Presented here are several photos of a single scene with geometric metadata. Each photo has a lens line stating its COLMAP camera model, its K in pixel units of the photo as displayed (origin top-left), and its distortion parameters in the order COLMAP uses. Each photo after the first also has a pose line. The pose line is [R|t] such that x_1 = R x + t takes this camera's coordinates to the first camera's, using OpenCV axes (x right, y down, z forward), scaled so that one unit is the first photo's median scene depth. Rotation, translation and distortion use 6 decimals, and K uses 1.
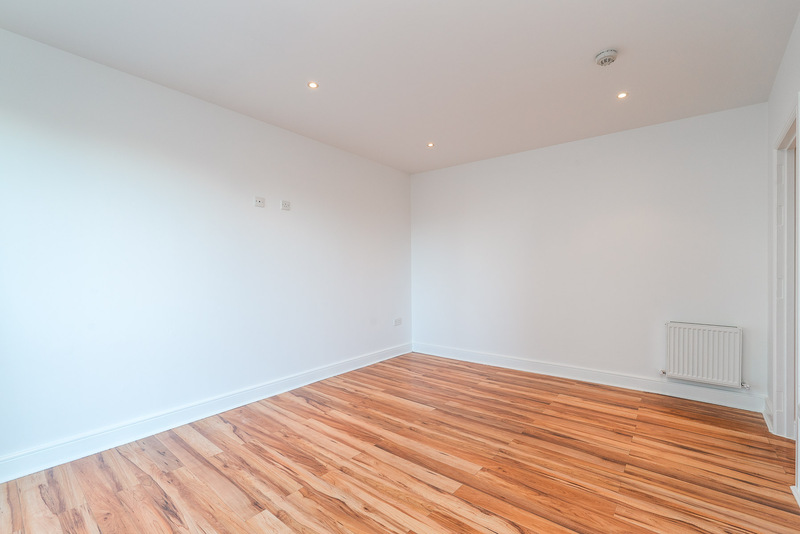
lens RADIAL K [[353.2, 0, 398.9], [0, 353.2, 270.6], [0, 0, 1]] dist [0.001166, -0.000149]
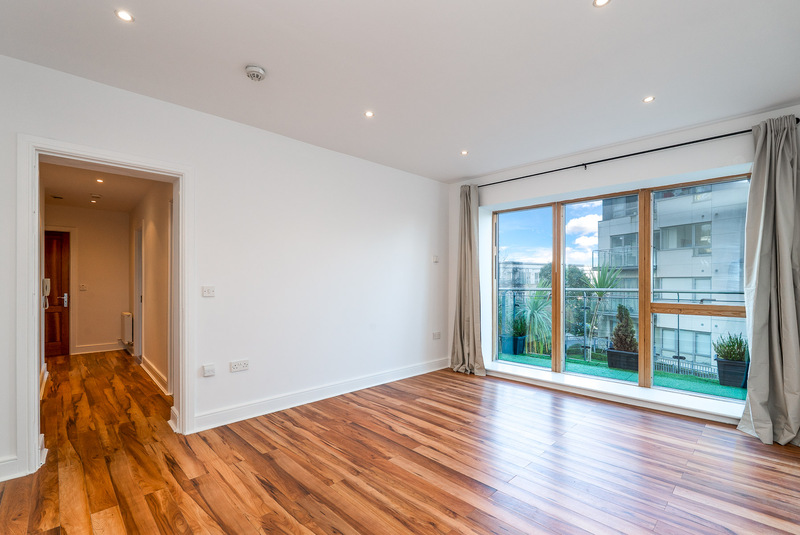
lens RADIAL K [[353.2, 0, 398.9], [0, 353.2, 271.1], [0, 0, 1]] dist [0.001166, -0.000149]
pose [[-0.994575, 0.005526, 0.103875, 0.079844], [0.002013, 0.999423, -0.033894, -0.003176], [-0.104003, -0.033501, -0.994013, 2.029491]]
